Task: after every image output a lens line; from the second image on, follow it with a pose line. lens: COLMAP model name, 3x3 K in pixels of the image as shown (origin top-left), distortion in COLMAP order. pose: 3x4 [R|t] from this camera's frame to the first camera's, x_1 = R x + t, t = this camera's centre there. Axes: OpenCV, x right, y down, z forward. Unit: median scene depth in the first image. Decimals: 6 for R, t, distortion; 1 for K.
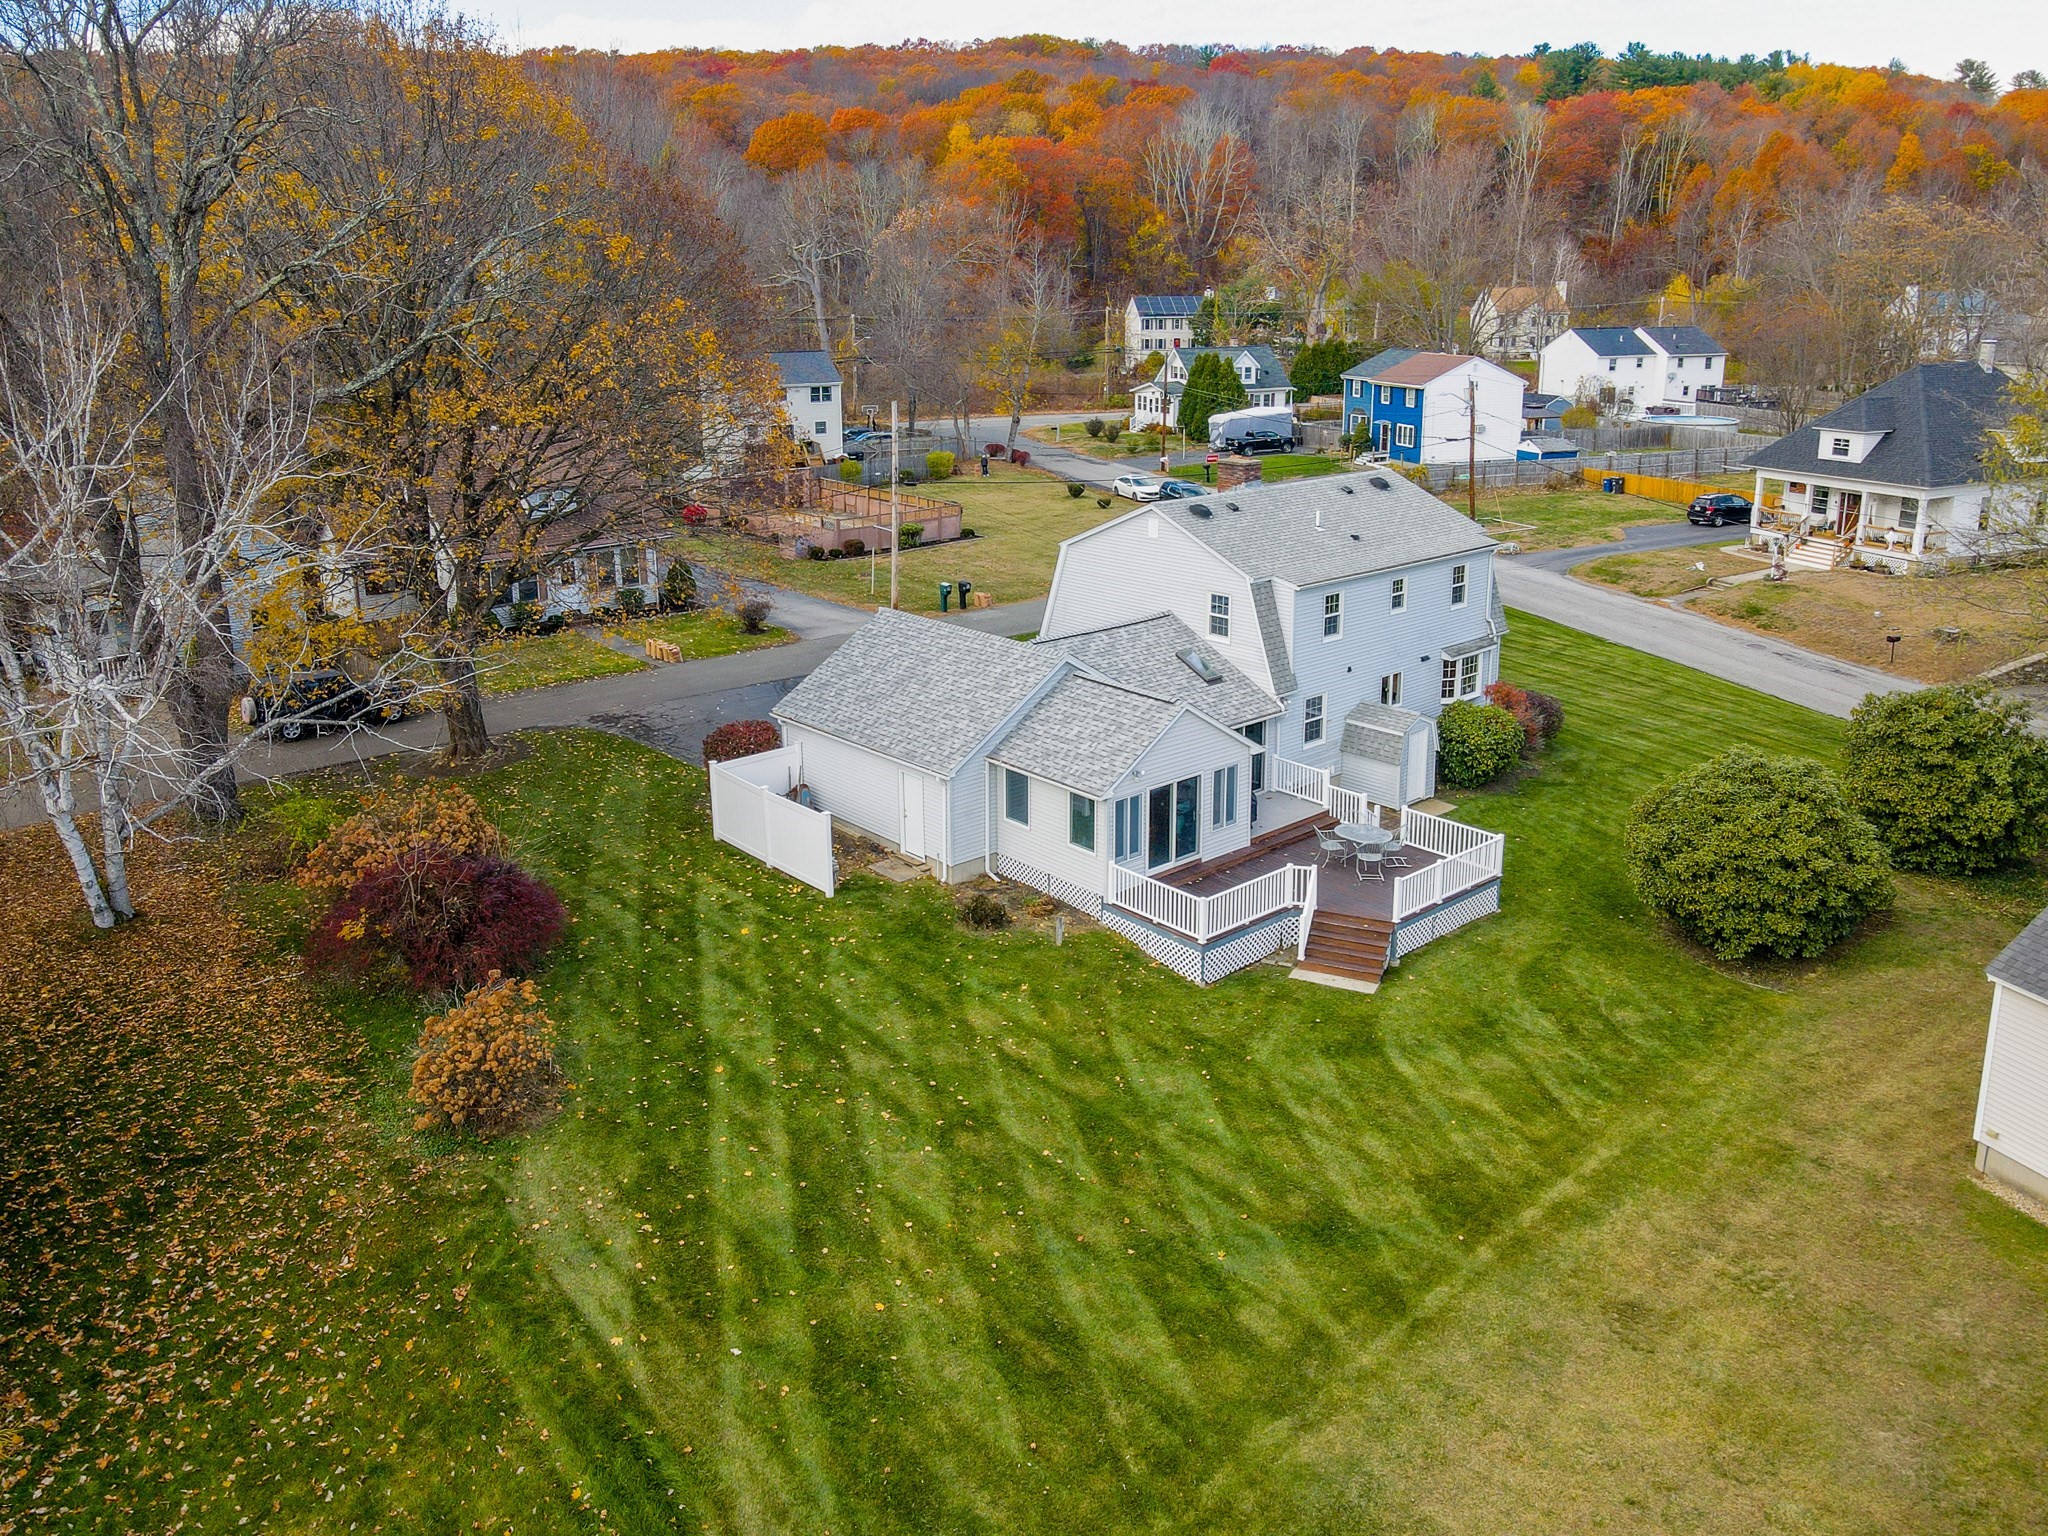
lens RADIAL K [[1665.7, 0, 970.8], [0, 1665.7, 764.6], [0, 0, 1]] dist [-0.039531, 0.196498]
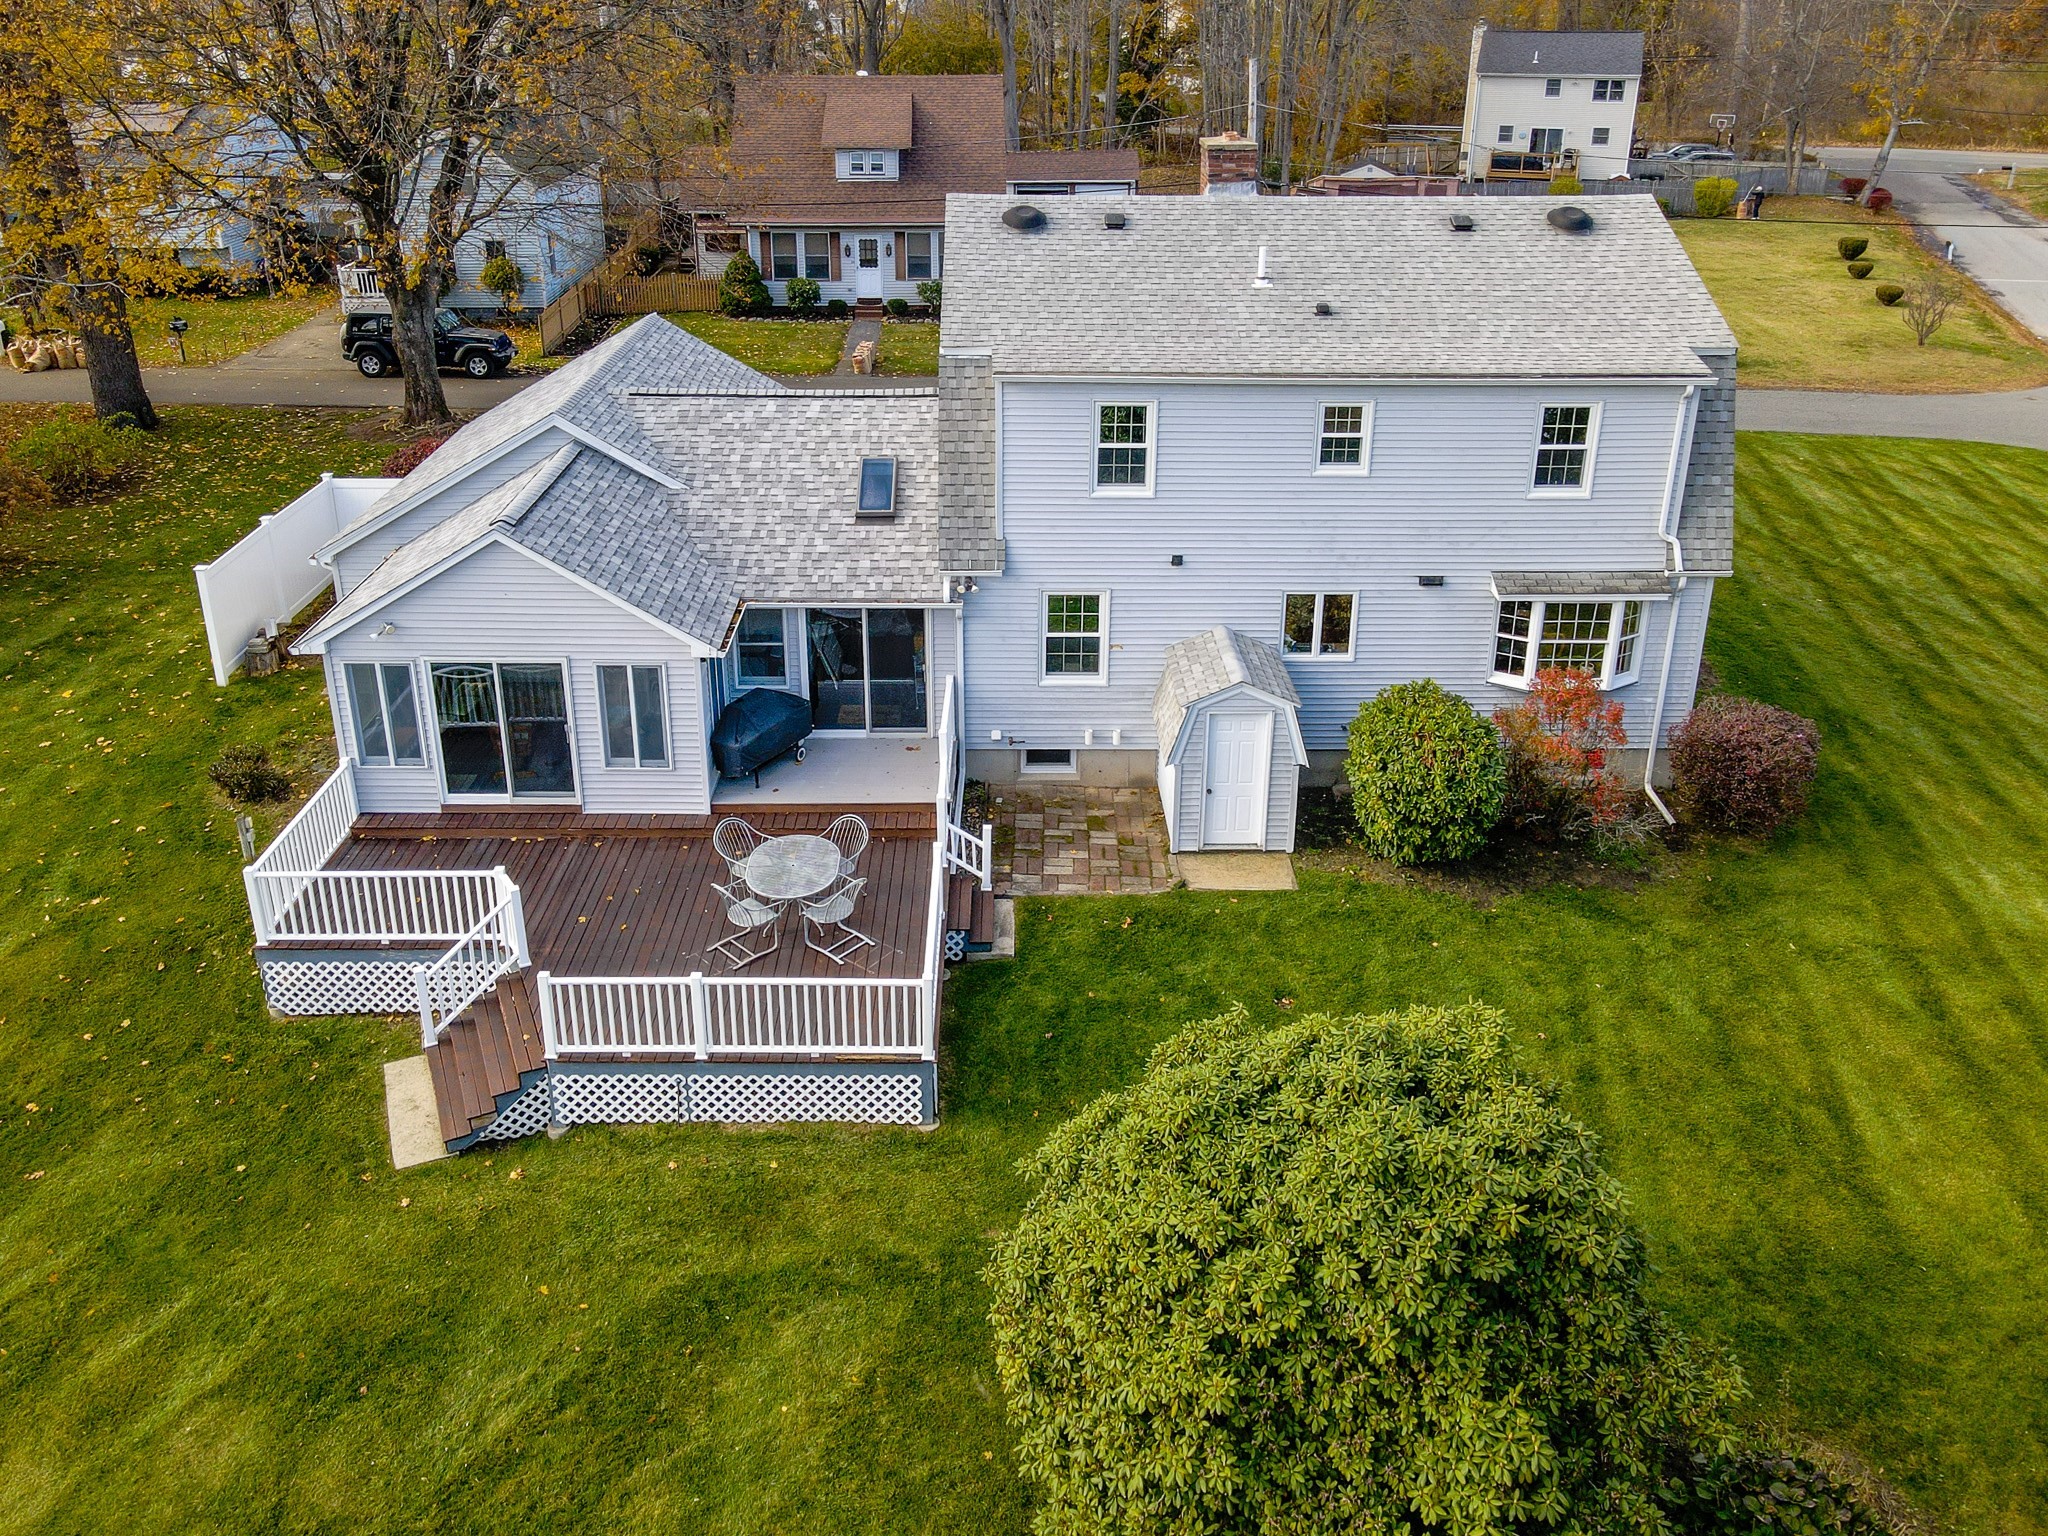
lens RADIAL K [[1585.4, 0, 1021.2], [0, 1585.4, 655.2], [0, 0, 1]] dist [0.008791, 0.004073]
pose [[0.744017, 0.270164, -0.611106, 0.496613], [-0.204361, 0.962791, 0.176832, -0.105431], [0.636141, -0.006679, 0.771544, 0.590083]]
